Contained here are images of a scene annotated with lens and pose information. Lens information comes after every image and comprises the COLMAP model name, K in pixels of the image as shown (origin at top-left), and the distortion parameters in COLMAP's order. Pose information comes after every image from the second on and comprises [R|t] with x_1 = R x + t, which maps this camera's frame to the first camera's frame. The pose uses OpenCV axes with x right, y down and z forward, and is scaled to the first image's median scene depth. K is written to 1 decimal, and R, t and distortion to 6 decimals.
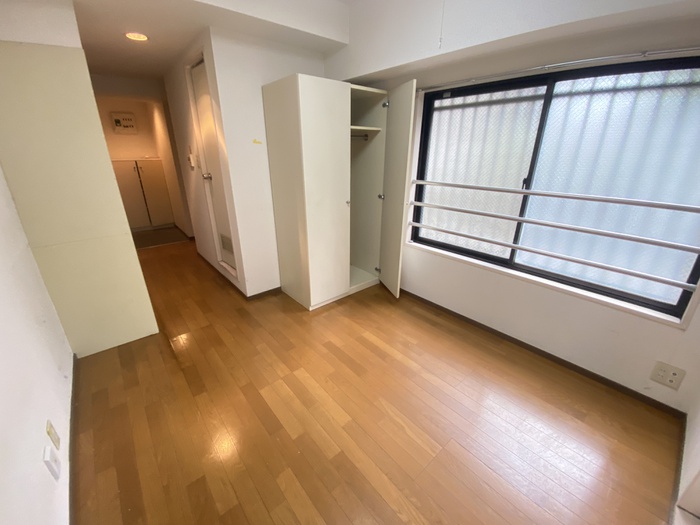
lens RADIAL K [[284.4, 0, 348.3], [0, 284.4, 260.1], [0, 0, 1]] dist [0.039291, -0.029873]
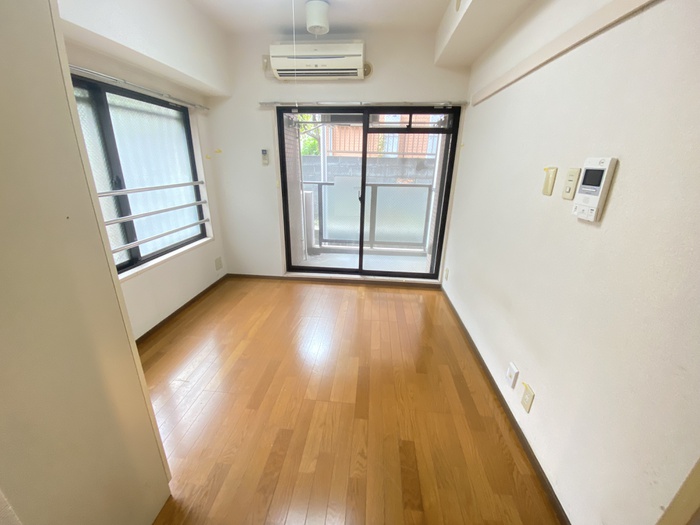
lens RADIAL K [[284.4, 0, 348.3], [0, 284.4, 260.1], [0, 0, 1]] dist [0.039291, -0.029873]
pose [[-0.694348, -0.244560, 0.676810, -0.586028], [0.240284, 0.807723, 0.538375, -0.319693], [-0.678339, 0.536446, -0.502077, 0.879602]]
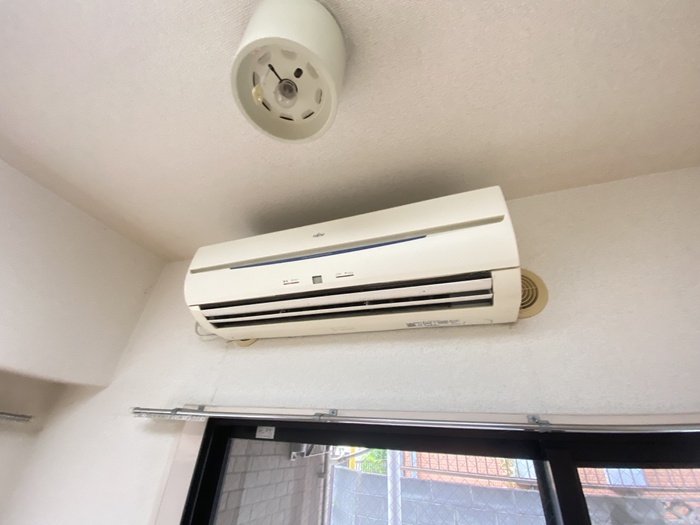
lens RADIAL K [[284.8, 0, 350.0], [0, 284.8, 262.5], [0, 0, 1]] dist [-0.001646, -0.009563]
pose [[-0.486944, 0.436550, 0.756511, 0.120023], [0.259820, 0.899325, -0.351723, -0.269716], [-0.833894, 0.025288, -0.551345, 0.205551]]
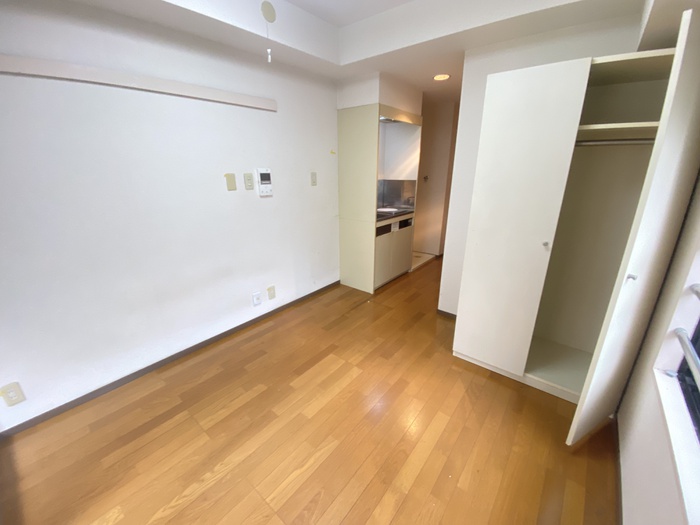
lens RADIAL K [[284.4, 0, 348.3], [0, 284.4, 260.1], [0, 0, 1]] dist [0.039291, -0.029873]
pose [[0.175474, 0.303211, -0.936628, 0.536719], [-0.347245, 0.909306, 0.229311, -0.166663], [0.921211, 0.285001, 0.264848, 0.438364]]
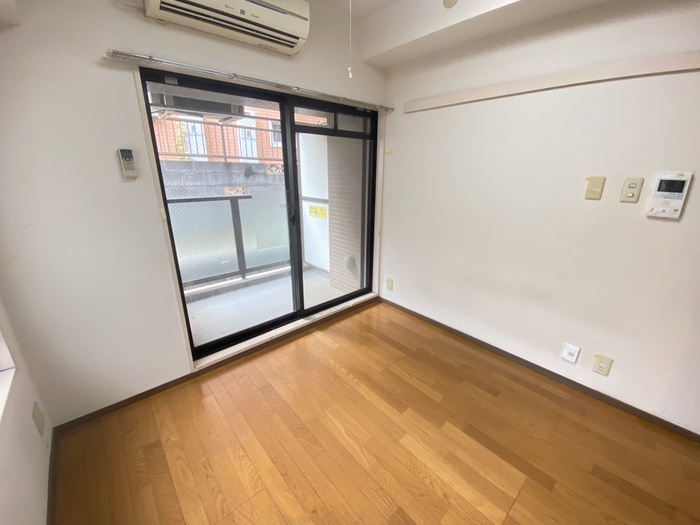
lens RADIAL K [[284.4, 0, 348.3], [0, 284.4, 260.1], [0, 0, 1]] dist [0.039291, -0.029873]
pose [[-0.999843, -0.002911, -0.017472, 0.126002], [-0.013198, 0.780330, 0.625229, -0.328629], [0.011813, 0.625361, -0.780246, 0.872281]]
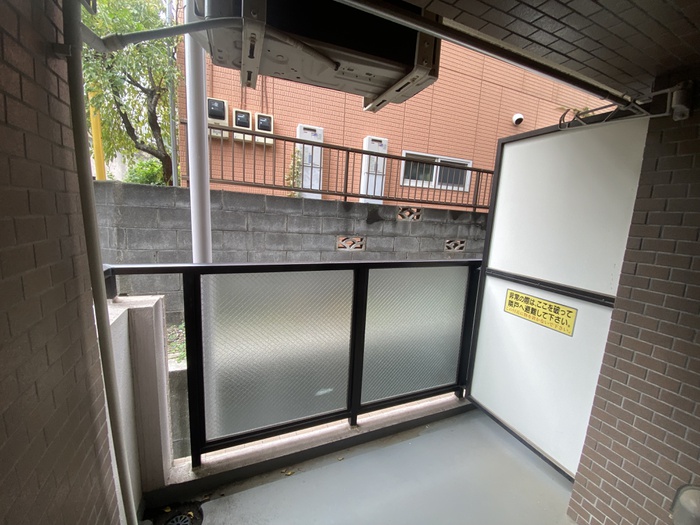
lens RADIAL K [[282.3, 0, 348.0], [0, 282.3, 260.4], [0, 0, 1]] dist [0.037907, -0.033879]
pose [[-0.949296, -0.099910, 0.298087, 0.494263], [0.062260, 0.869636, 0.489751, -0.023629], [-0.308158, 0.483478, -0.819322, 0.133881]]
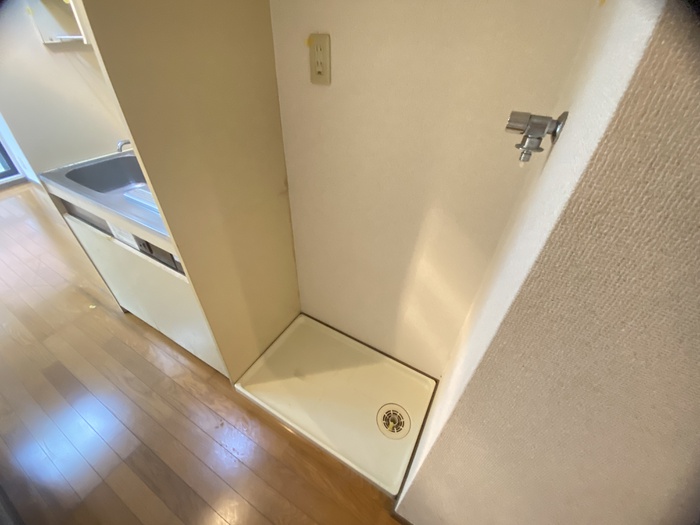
lens RADIAL K [[284.4, 0, 348.3], [0, 284.4, 260.1], [0, 0, 1]] dist [0.039291, -0.029873]
pose [[-0.942891, 0.184996, -0.277009, -0.940612], [-0.144750, 0.521426, 0.840929, -0.481202], [0.300008, 0.833001, -0.464870, 1.297823]]
